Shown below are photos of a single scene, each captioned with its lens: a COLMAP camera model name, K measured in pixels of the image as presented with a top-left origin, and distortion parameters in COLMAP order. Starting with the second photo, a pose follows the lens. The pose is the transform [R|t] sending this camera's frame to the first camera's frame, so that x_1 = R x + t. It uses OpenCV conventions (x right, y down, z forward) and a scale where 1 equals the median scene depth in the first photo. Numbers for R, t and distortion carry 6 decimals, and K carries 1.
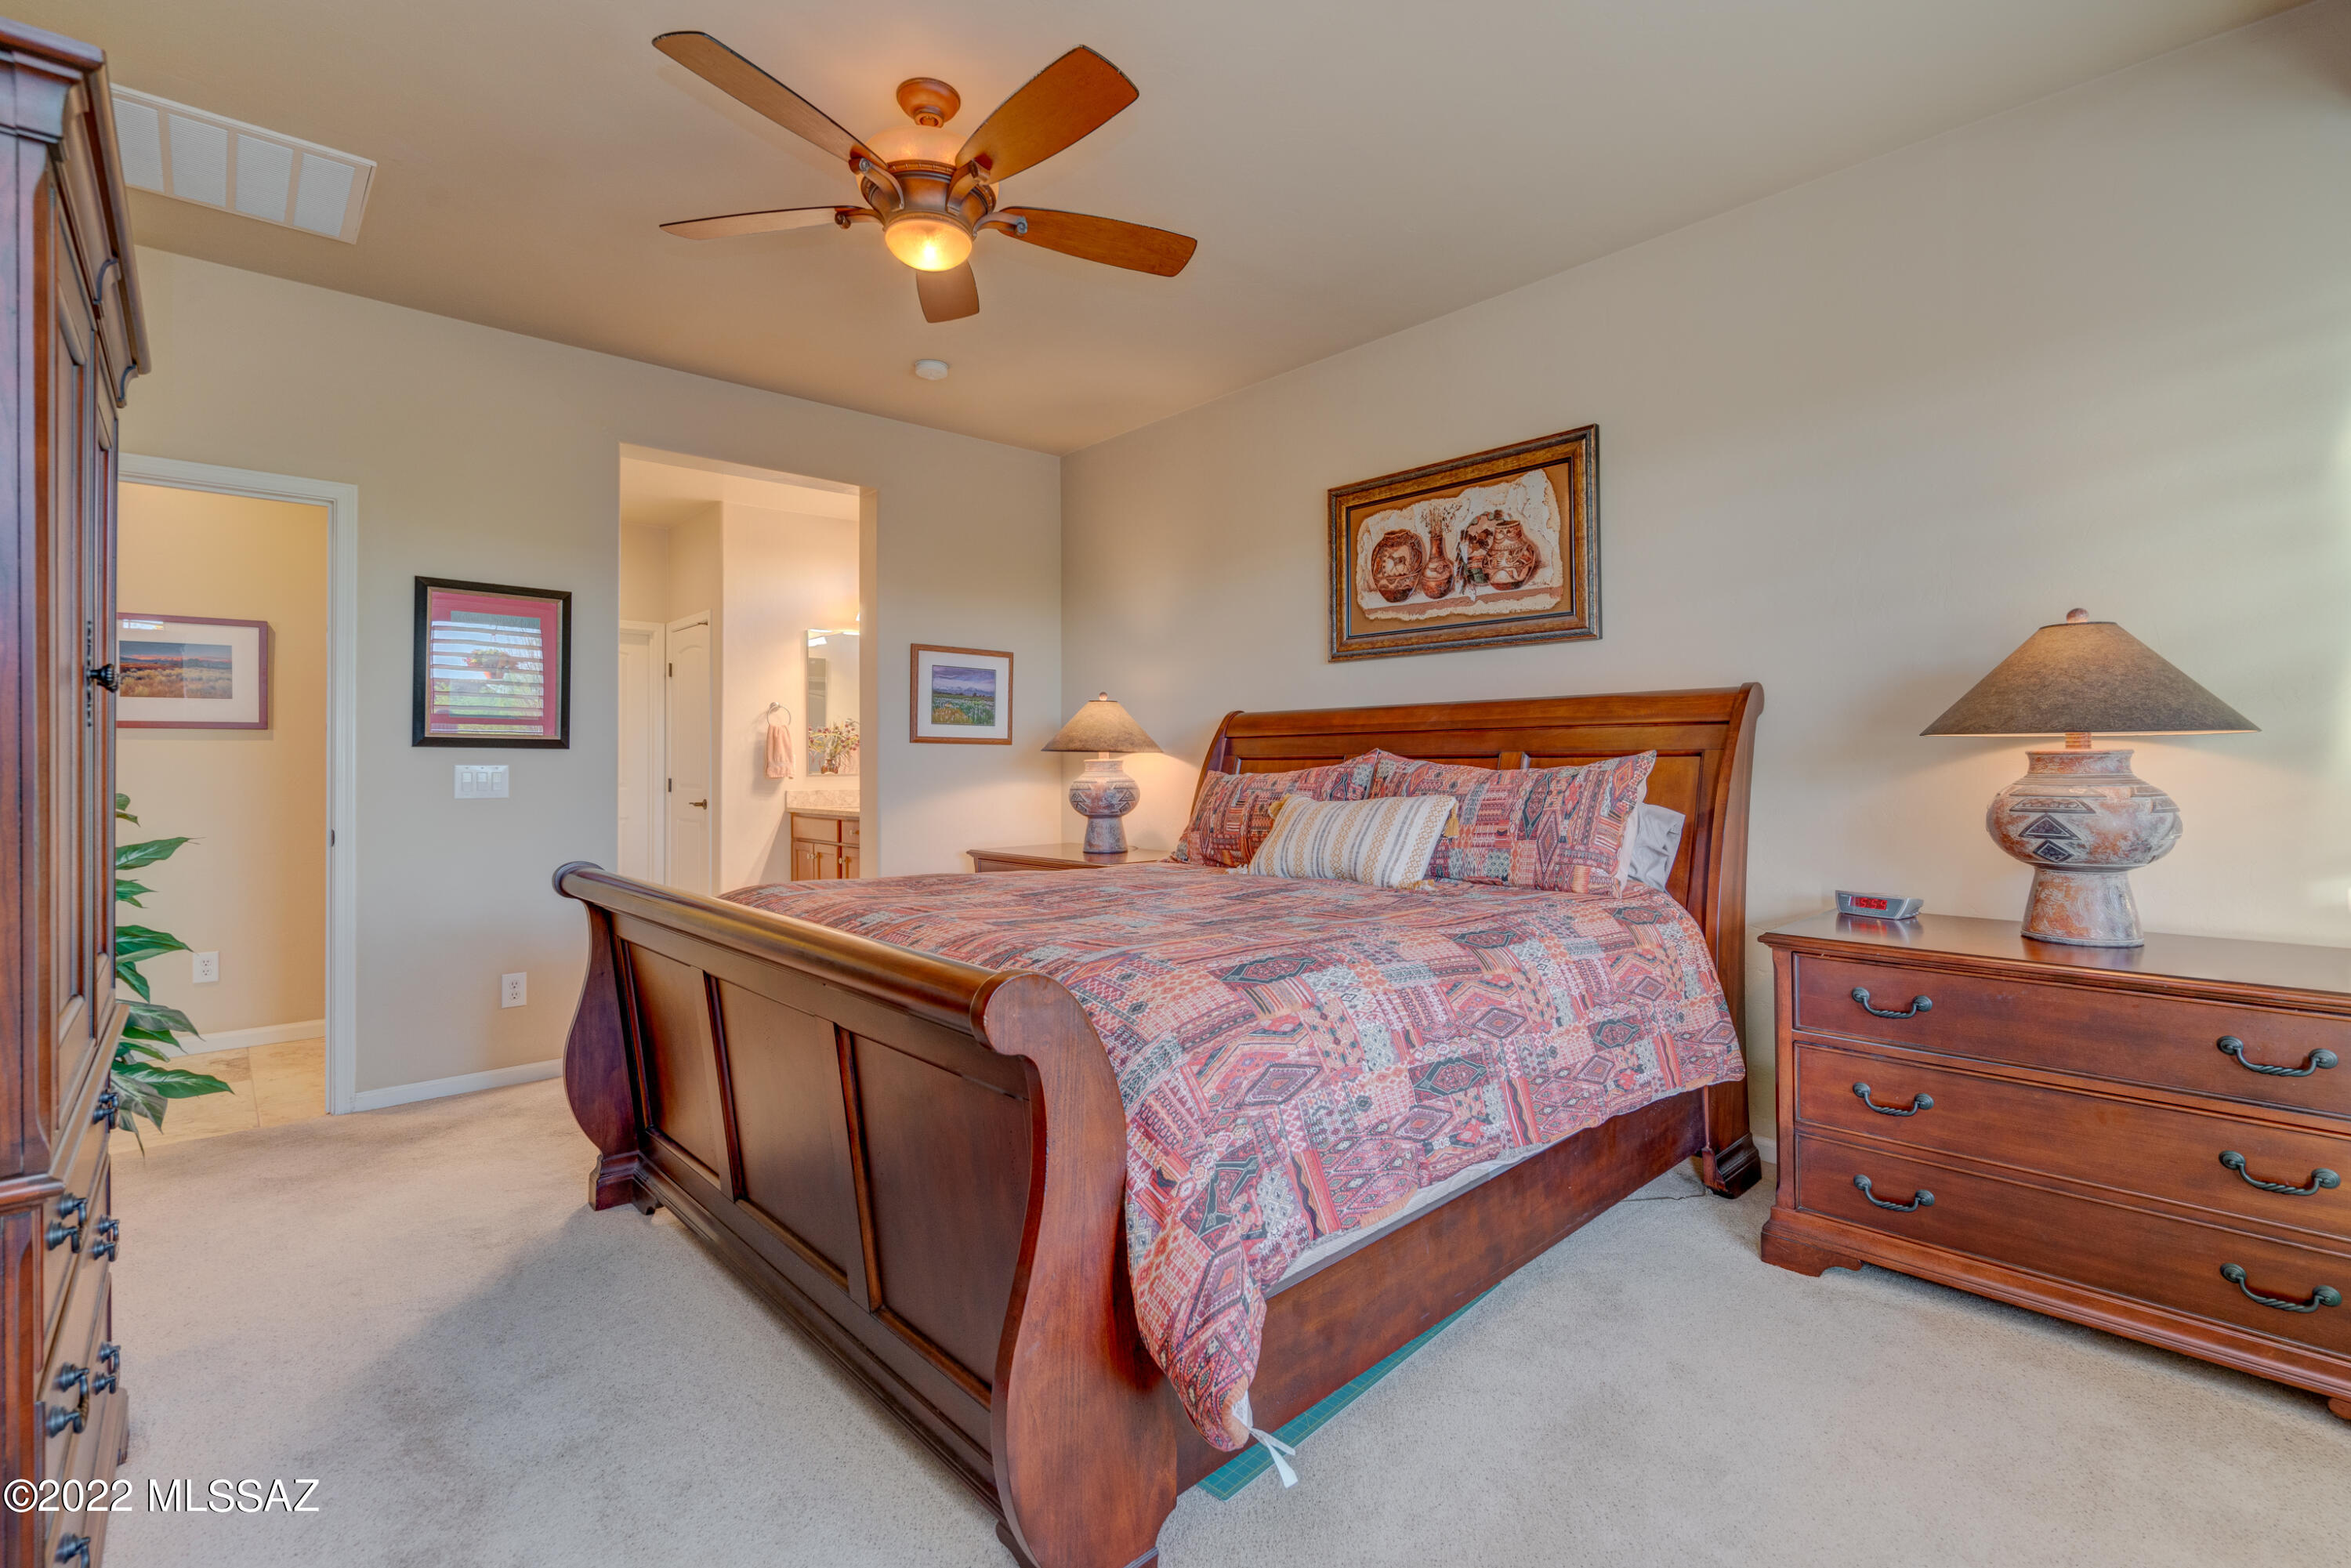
lens RADIAL K [[1076.2, 0, 1175.5], [0, 1076.2, 784.0], [0, 0, 1]] dist [0.017997, -0.000215]
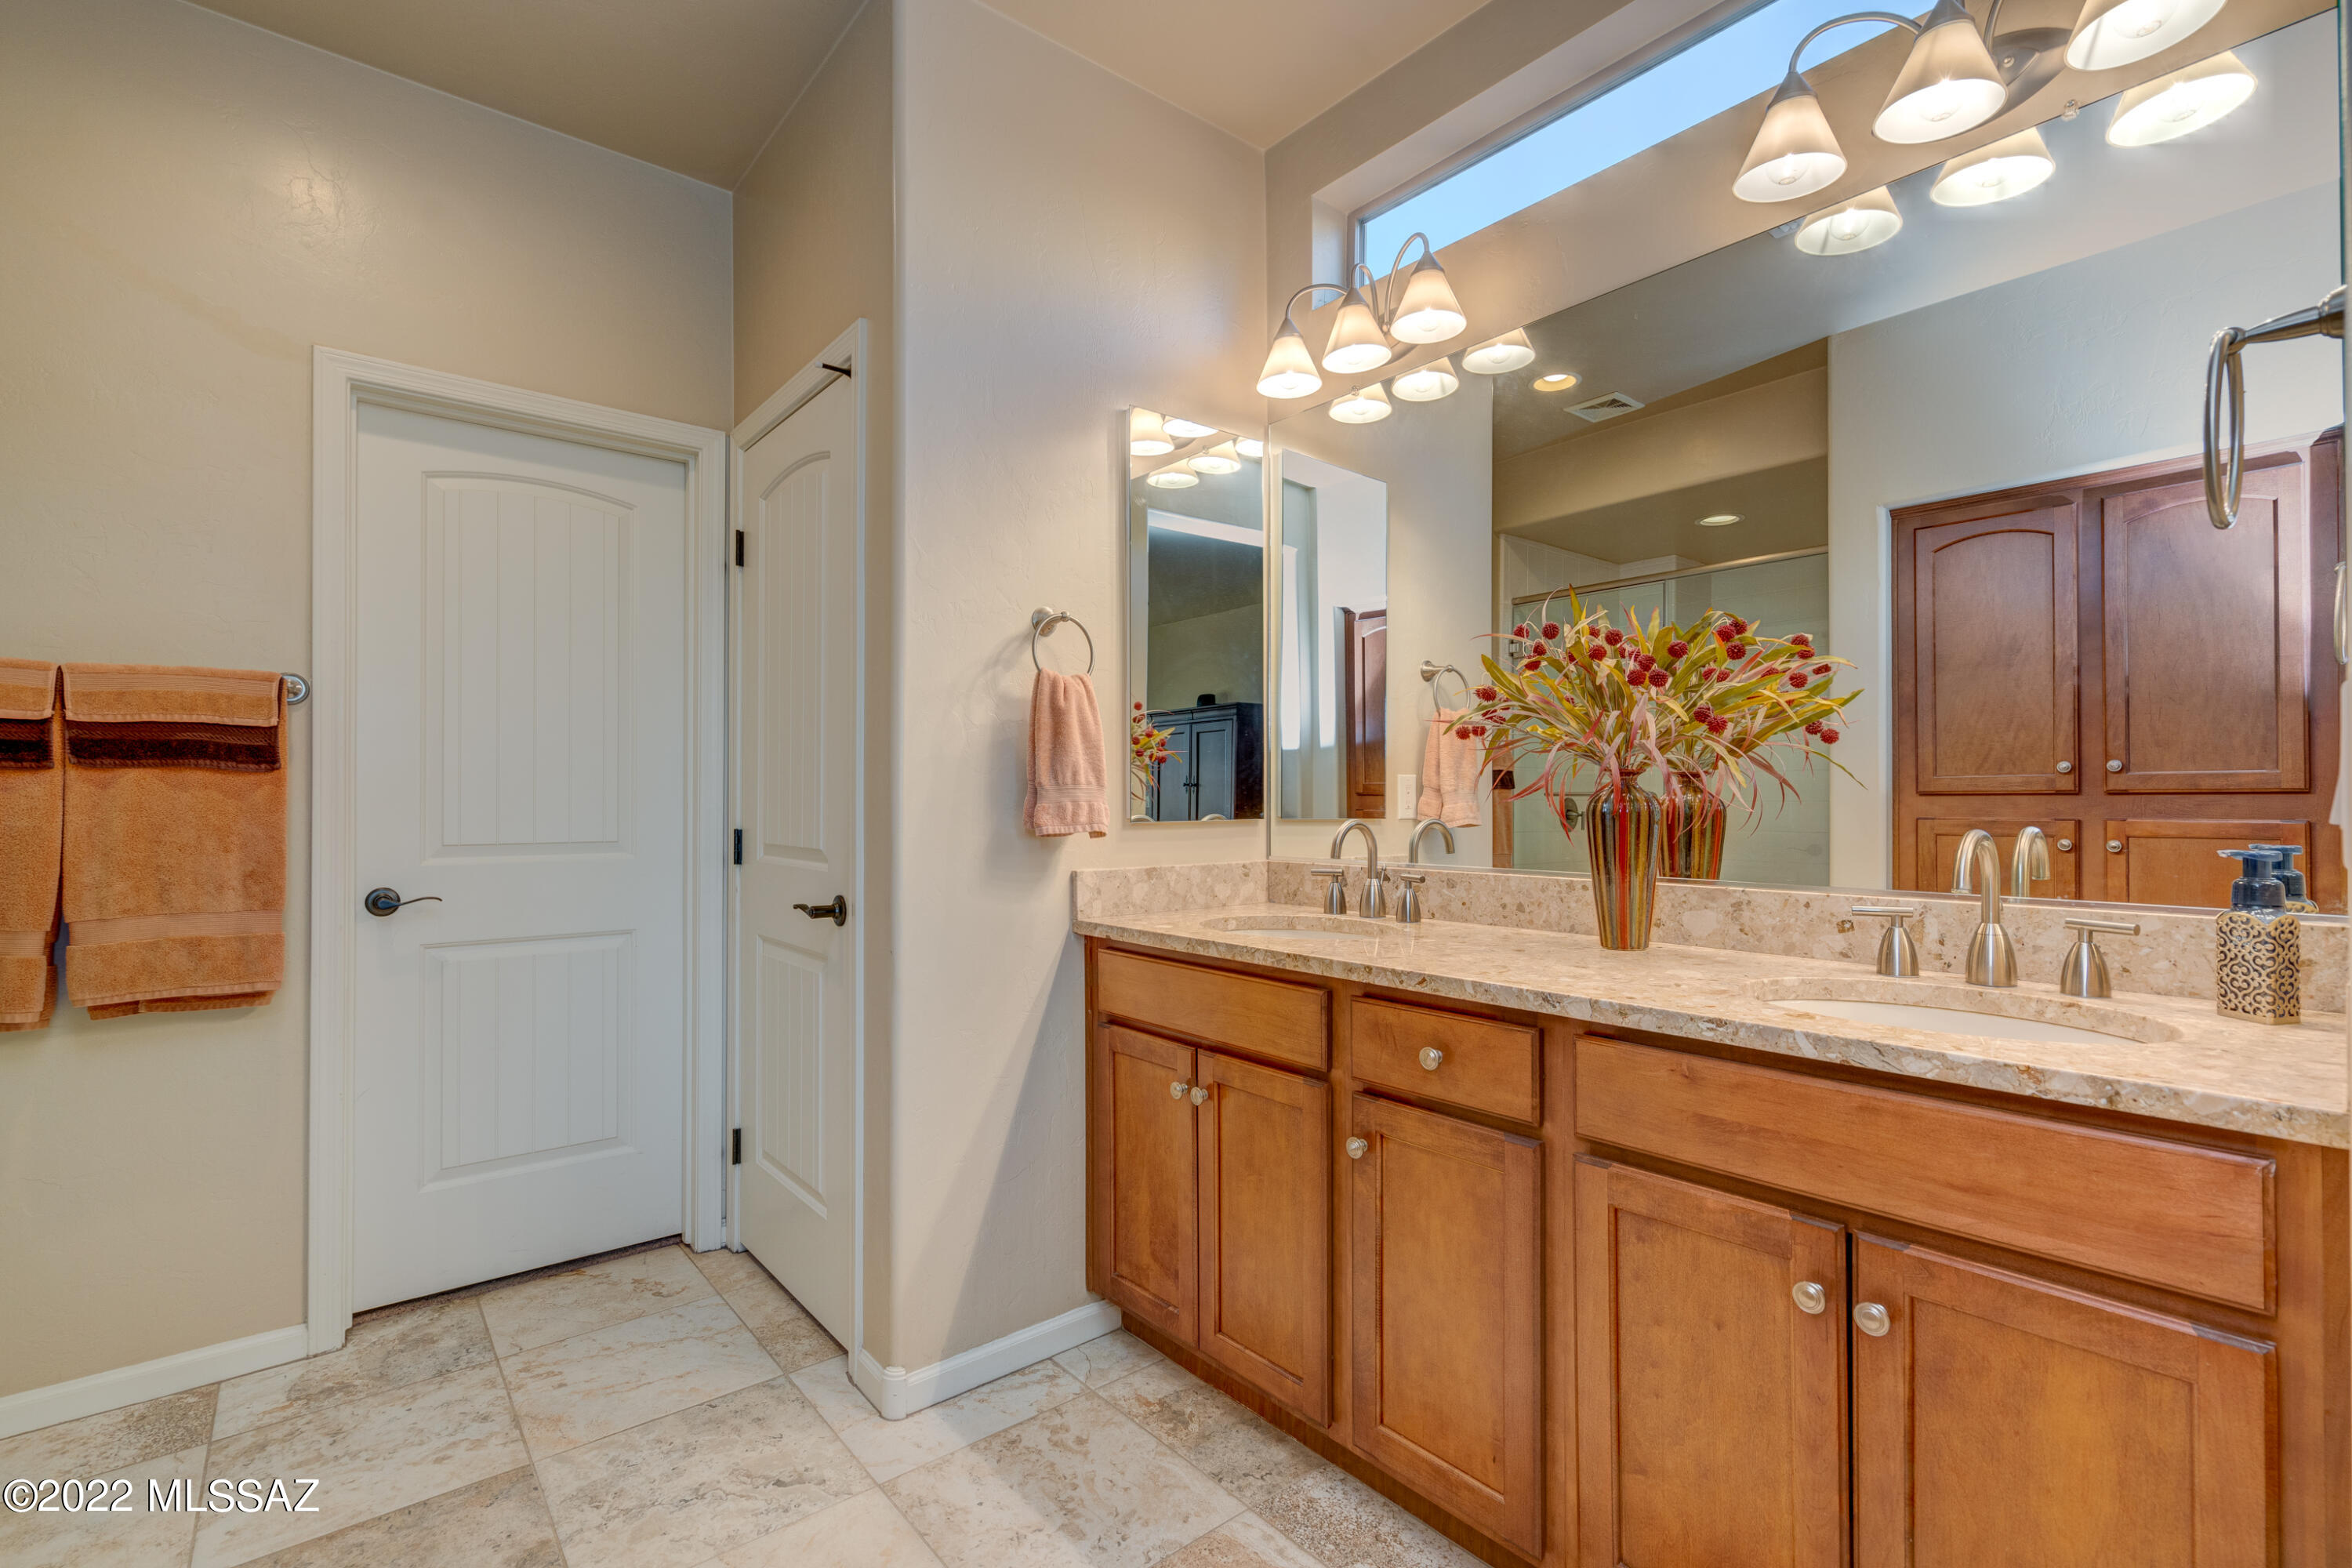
lens RADIAL K [[1071.2, 0, 1167.8], [0, 1071.2, 792.3], [0, 0, 1]] dist [0.001486, 0.000543]
pose [[0.998486, 0.005108, -0.054777, -0.314640], [-0.006308, 0.999743, -0.021753, -0.011648], [0.054652, 0.022065, 0.998262, 0.669818]]
